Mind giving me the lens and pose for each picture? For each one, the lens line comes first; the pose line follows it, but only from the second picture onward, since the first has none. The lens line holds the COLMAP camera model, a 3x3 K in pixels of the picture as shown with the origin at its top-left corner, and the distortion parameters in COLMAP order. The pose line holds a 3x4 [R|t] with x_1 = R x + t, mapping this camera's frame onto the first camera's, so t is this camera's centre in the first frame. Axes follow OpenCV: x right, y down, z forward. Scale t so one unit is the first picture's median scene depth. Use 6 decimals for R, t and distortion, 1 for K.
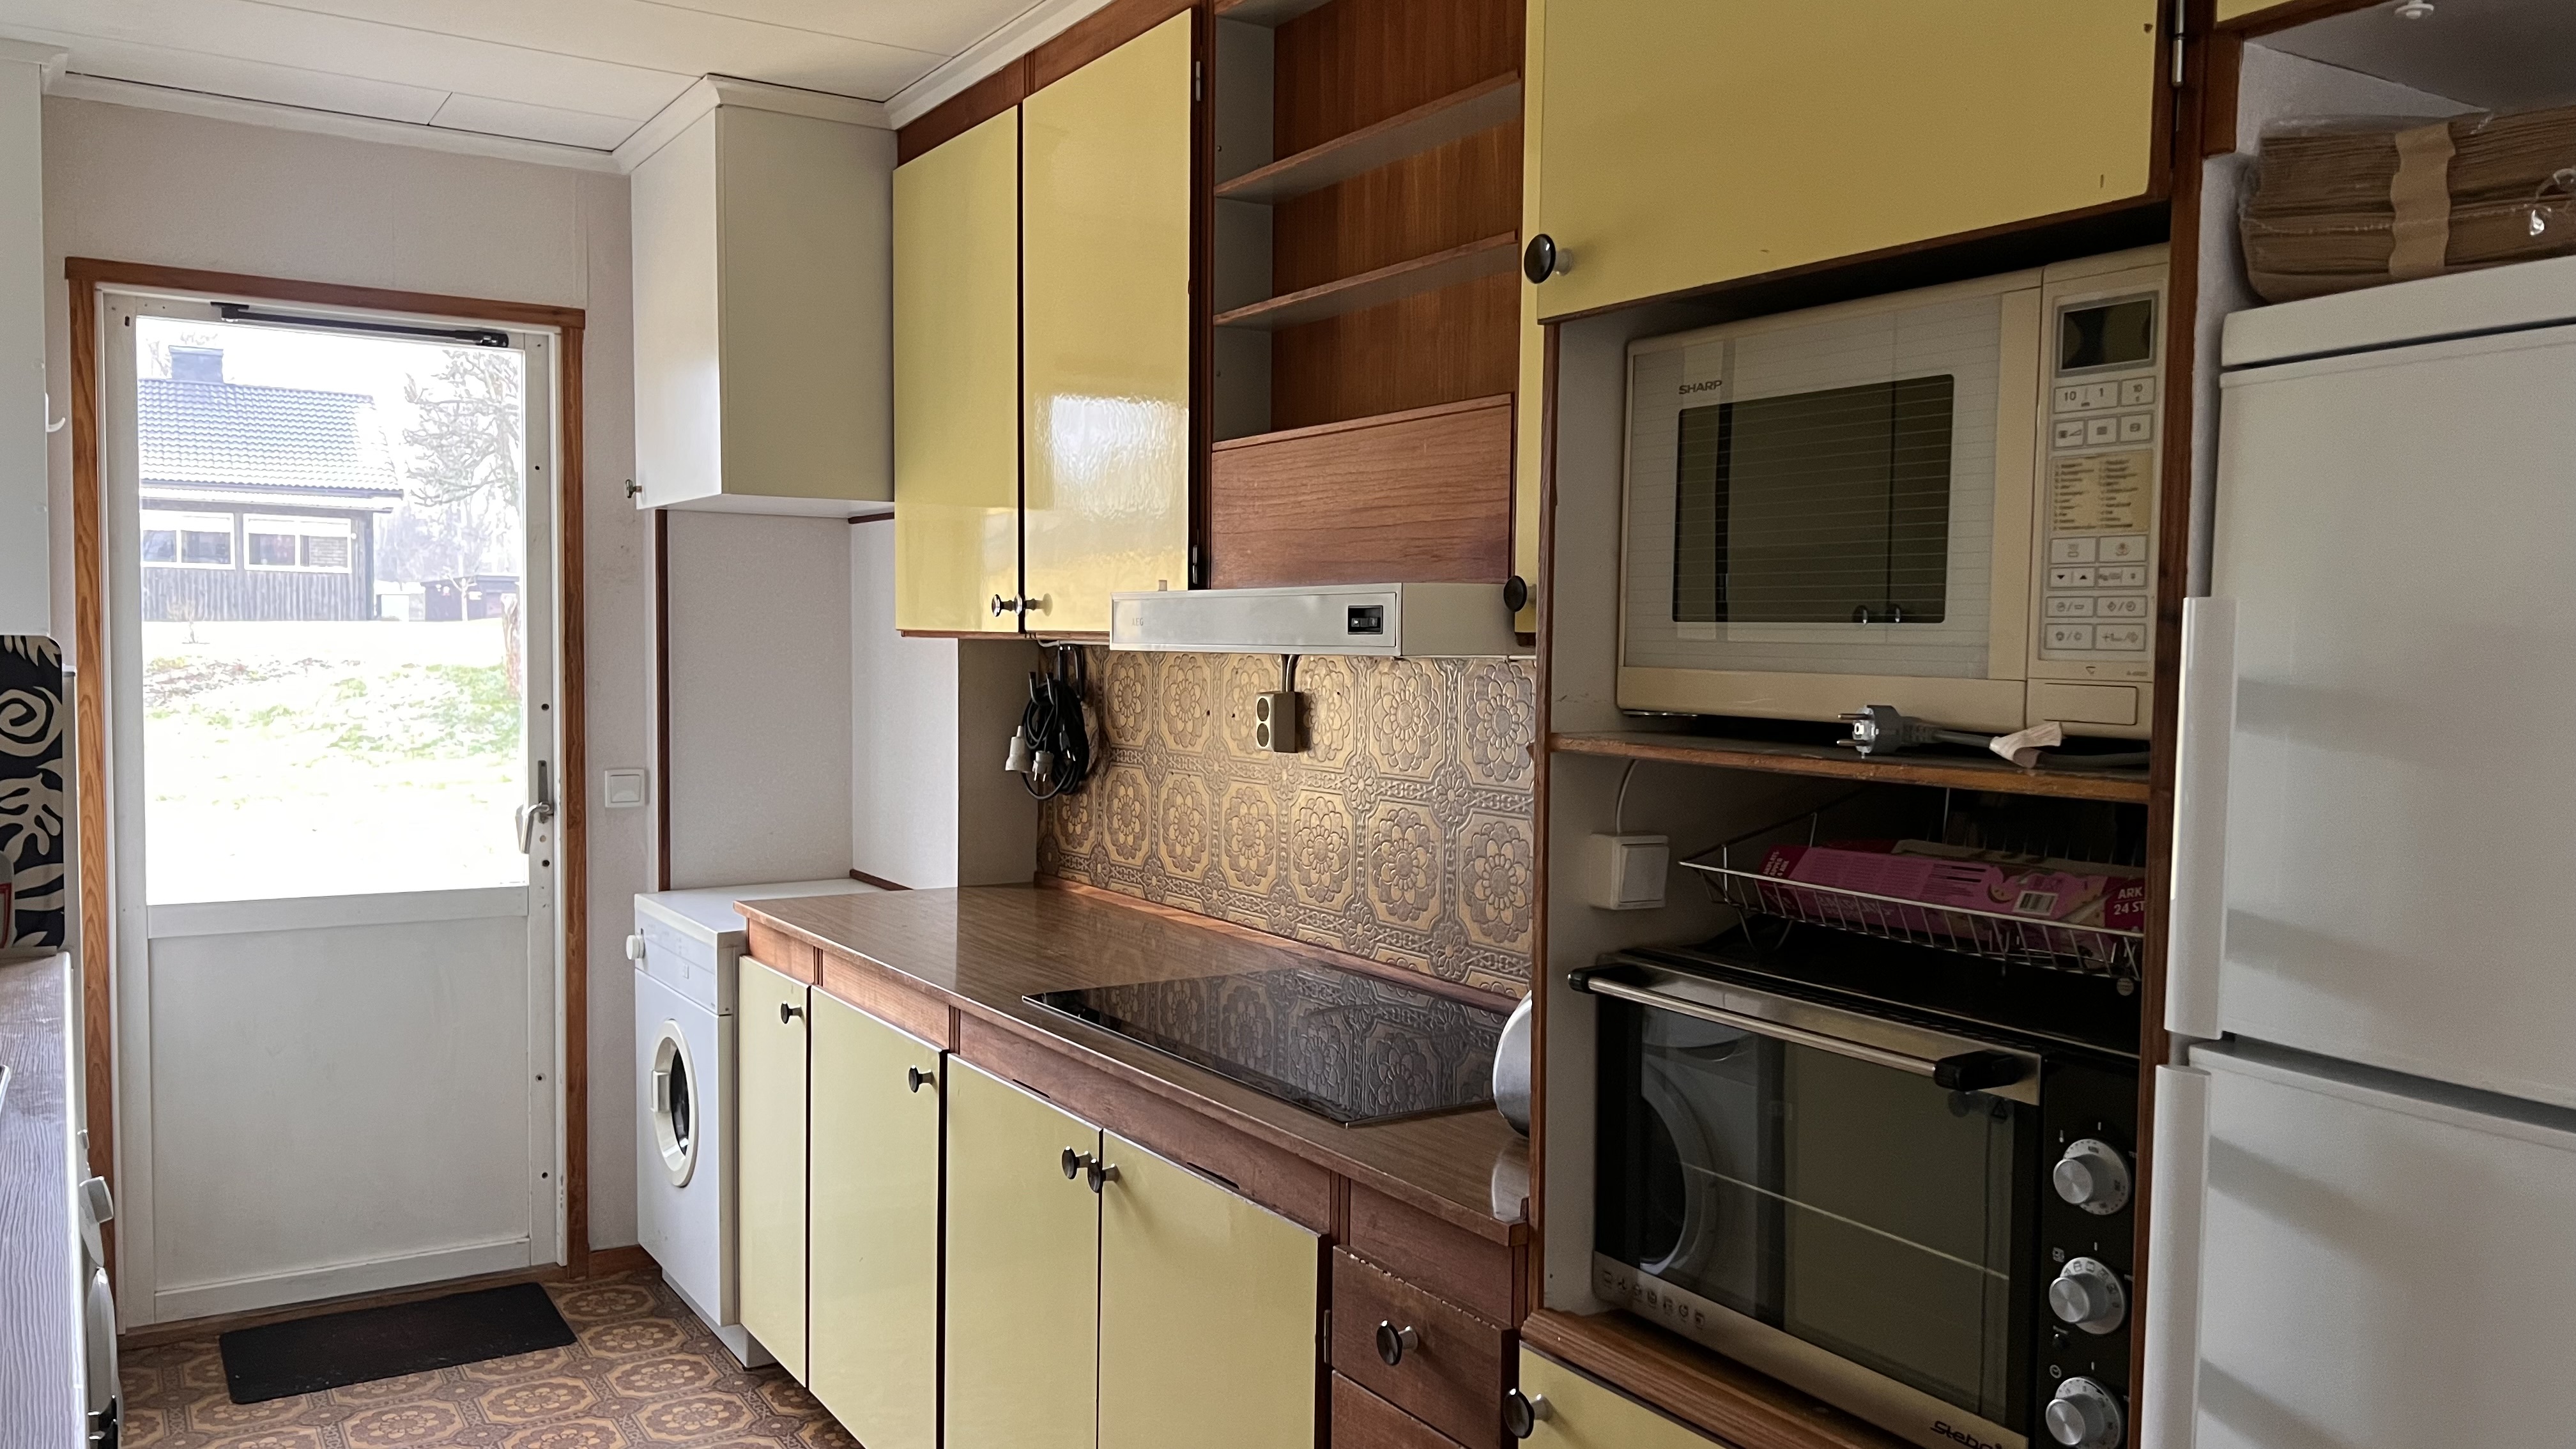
lens RADIAL K [[1935.1, 0, 1284.2], [0, 1935.1, 748.2], [0, 0, 1]] dist [0.066260, -0.084518]
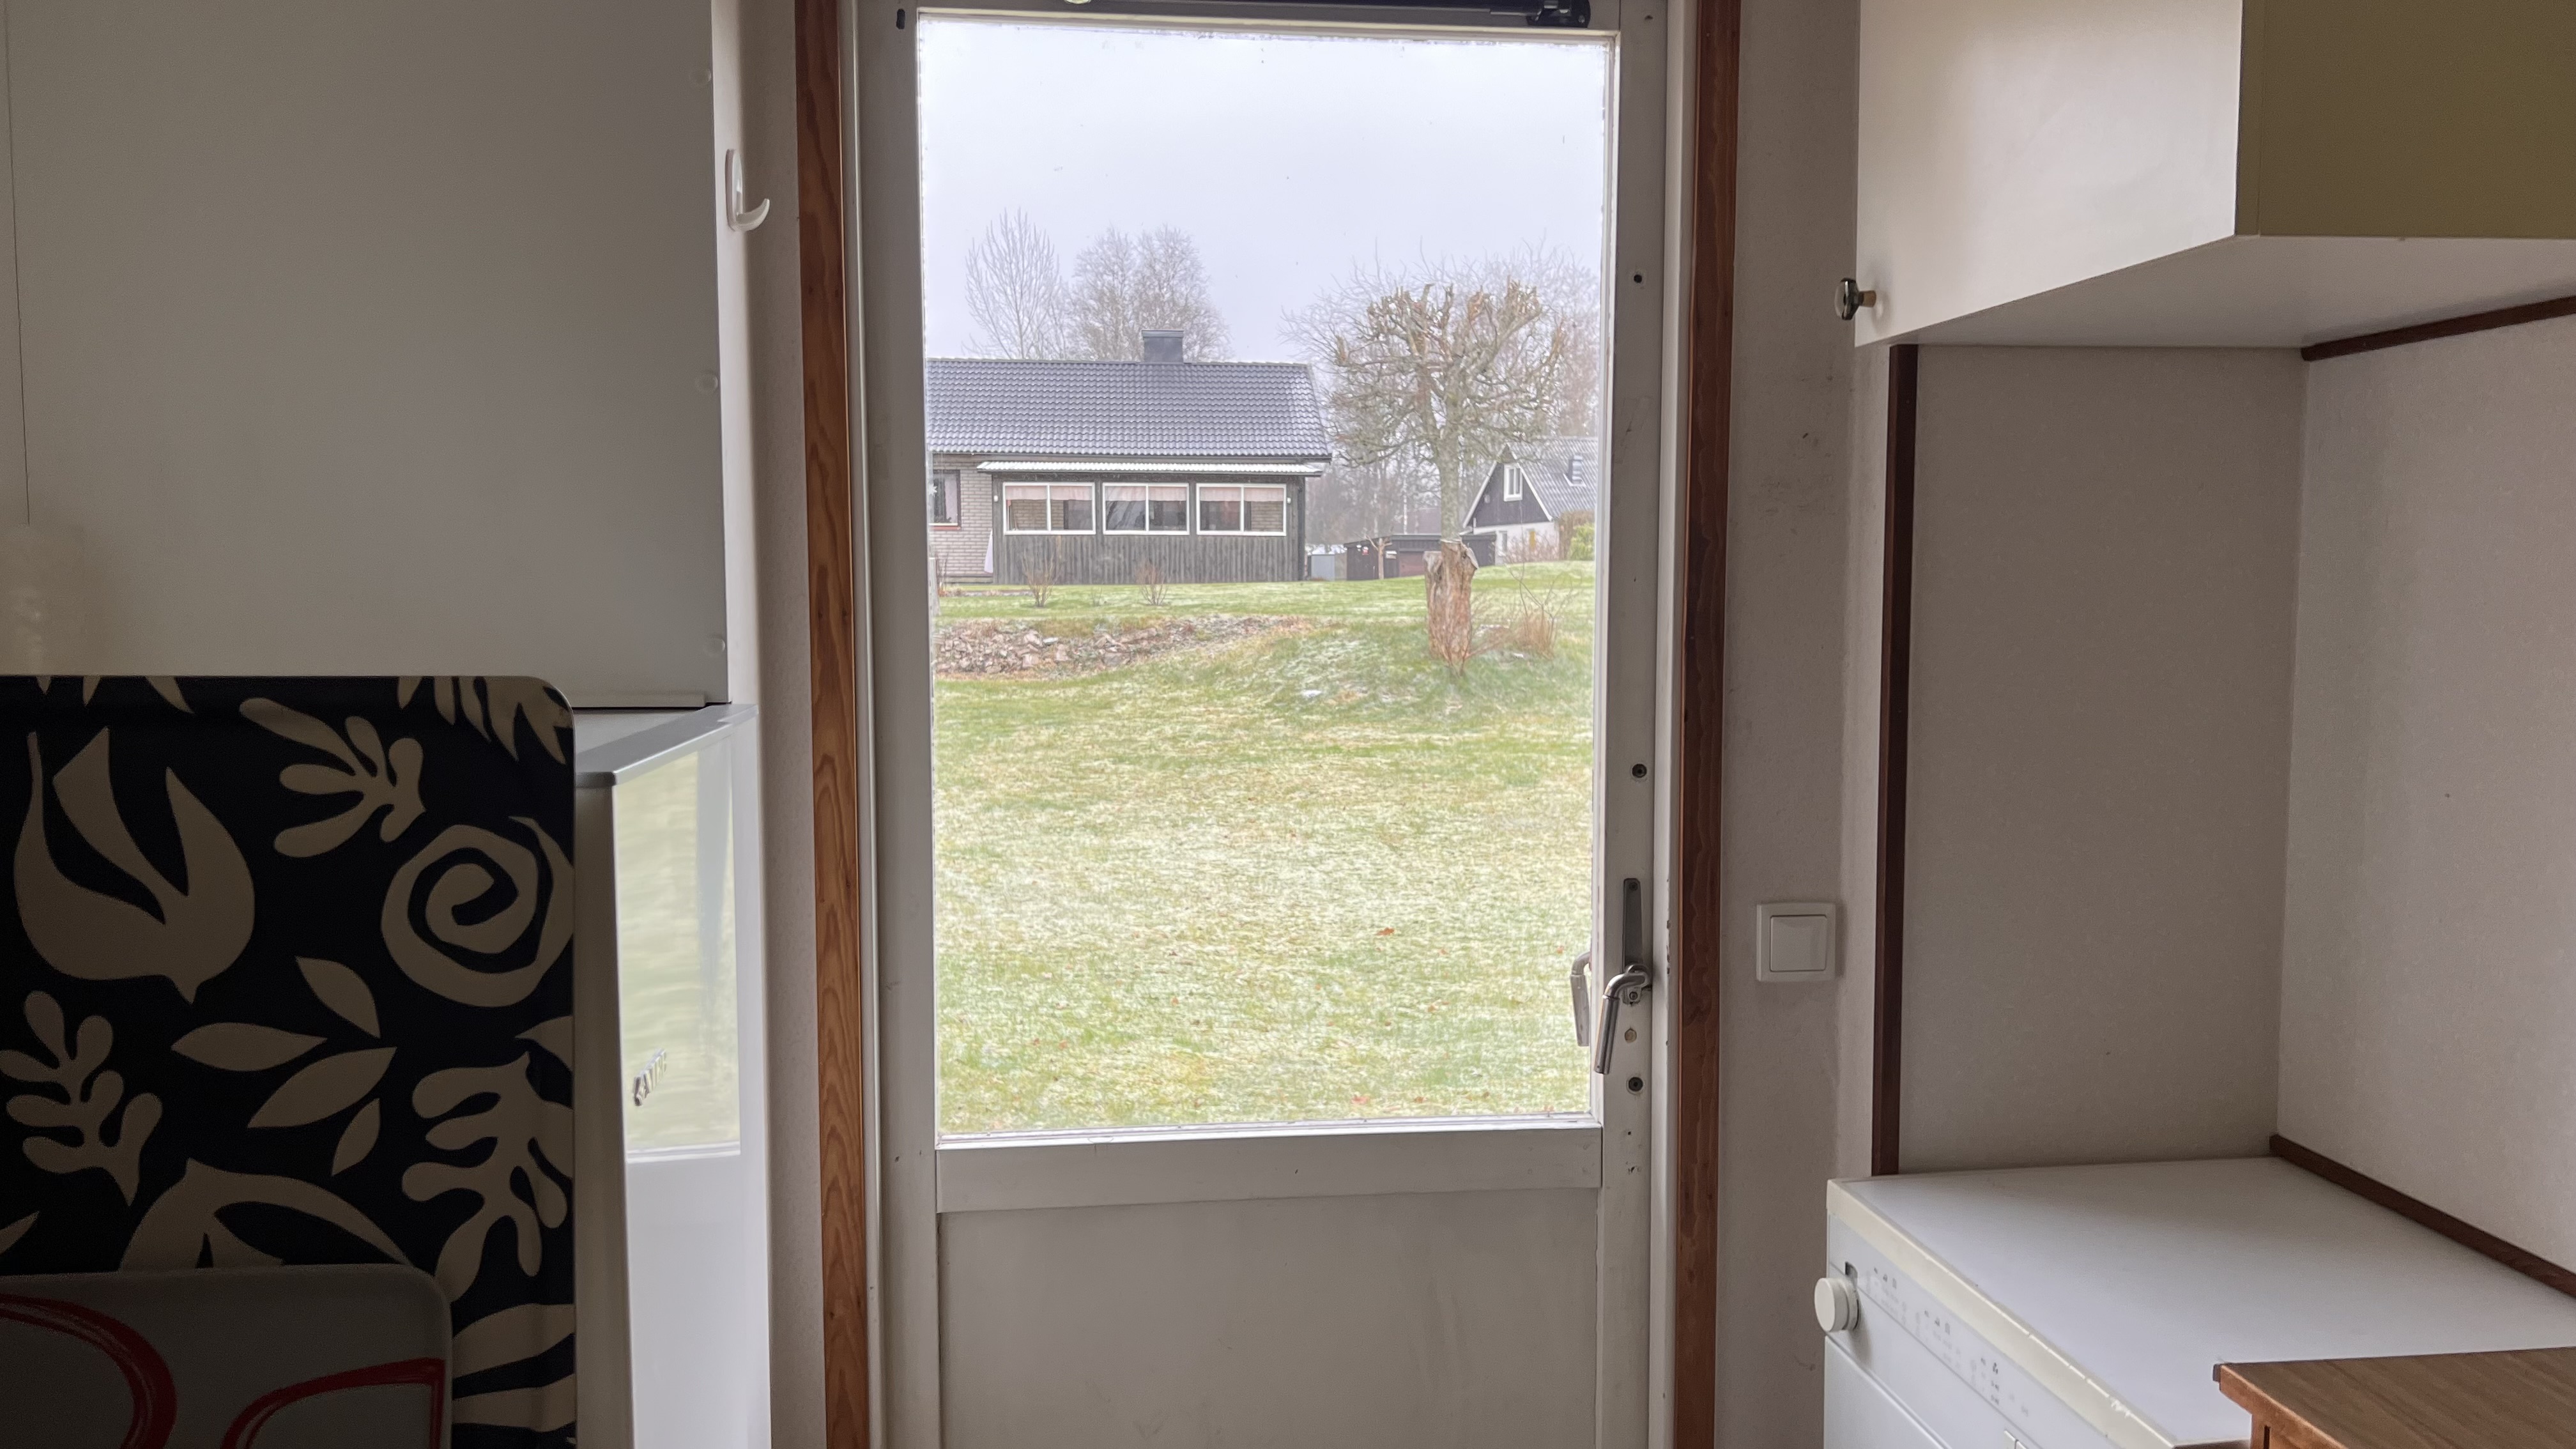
lens RADIAL K [[1935.1, 0, 1307.5], [0, 1935.1, 730.5], [0, 0, 1]] dist [0.066260, -0.084518]
pose [[0.907658, 0.016549, -0.419384, -0.296885], [-0.009429, 0.999774, 0.019045, -0.046920], [0.419605, -0.013332, 0.907609, 0.619311]]
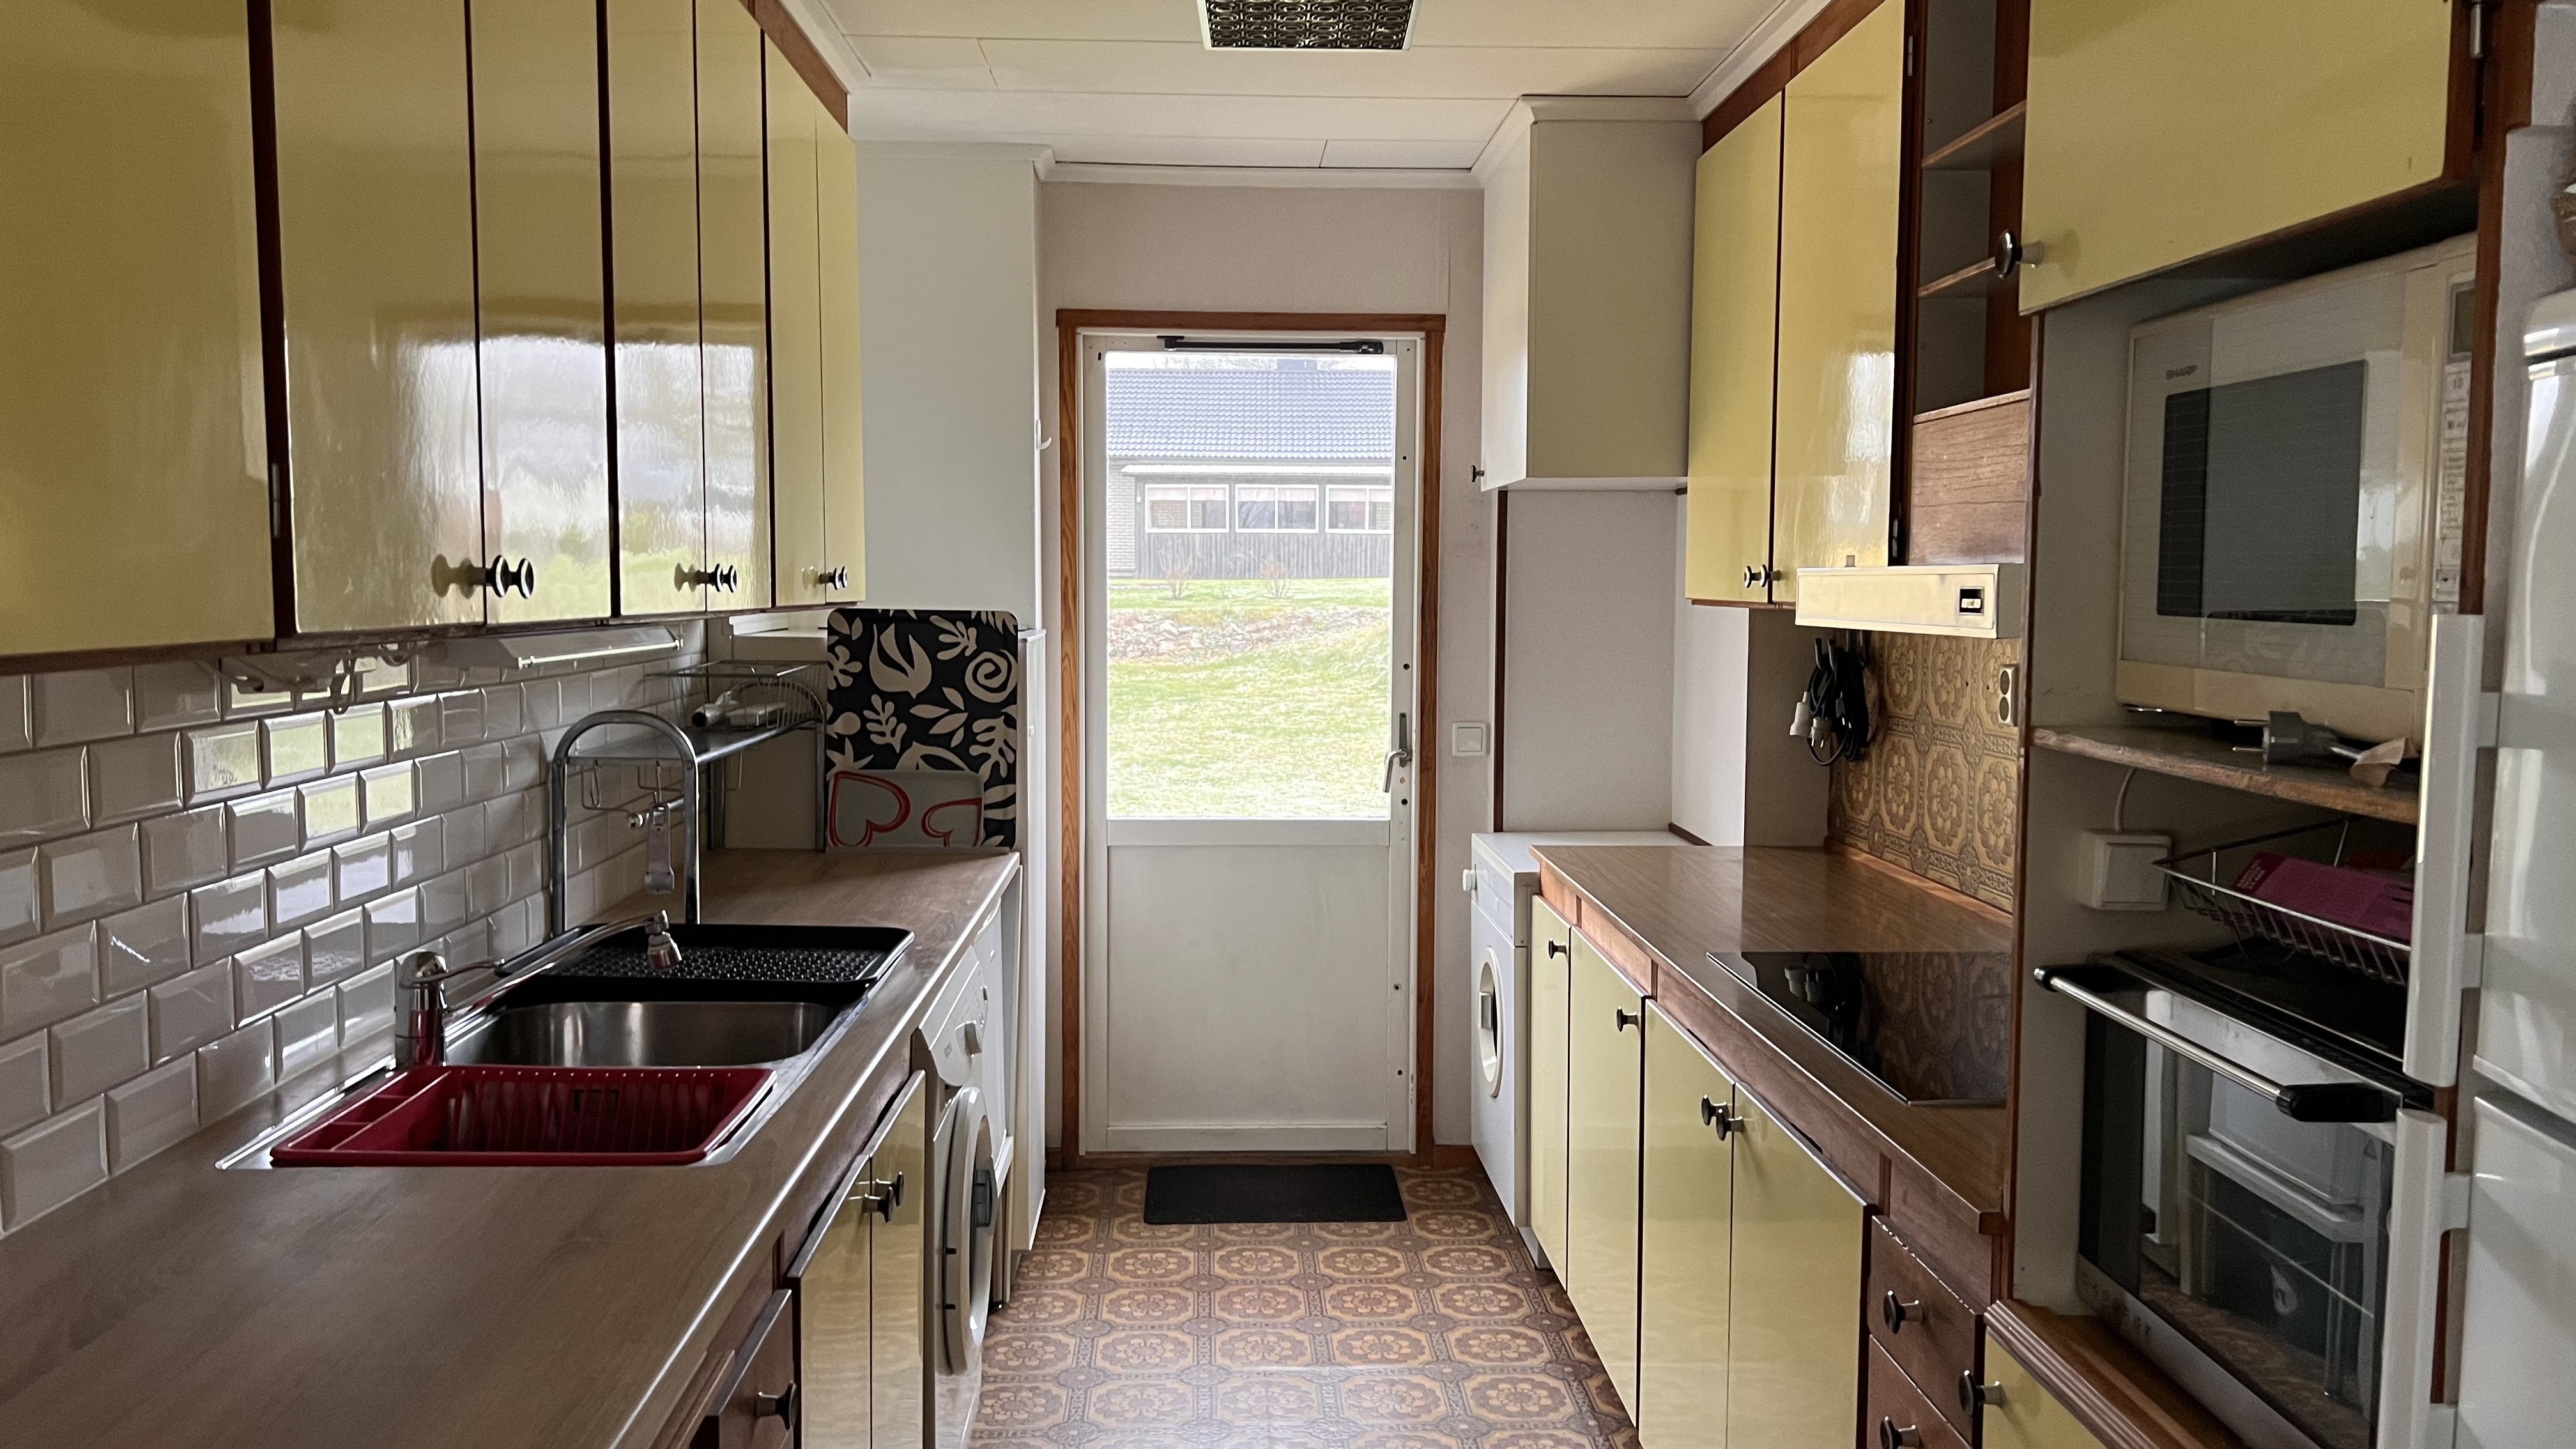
lens RADIAL K [[1935.1, 0, 1265.1], [0, 1935.1, 733.2], [0, 0, 1]] dist [0.066260, -0.084518]
pose [[0.864673, 0.031746, -0.501330, 0.142181], [-0.022312, 0.999443, 0.024805, -0.009660], [0.501839, -0.010263, 0.864900, -0.028612]]
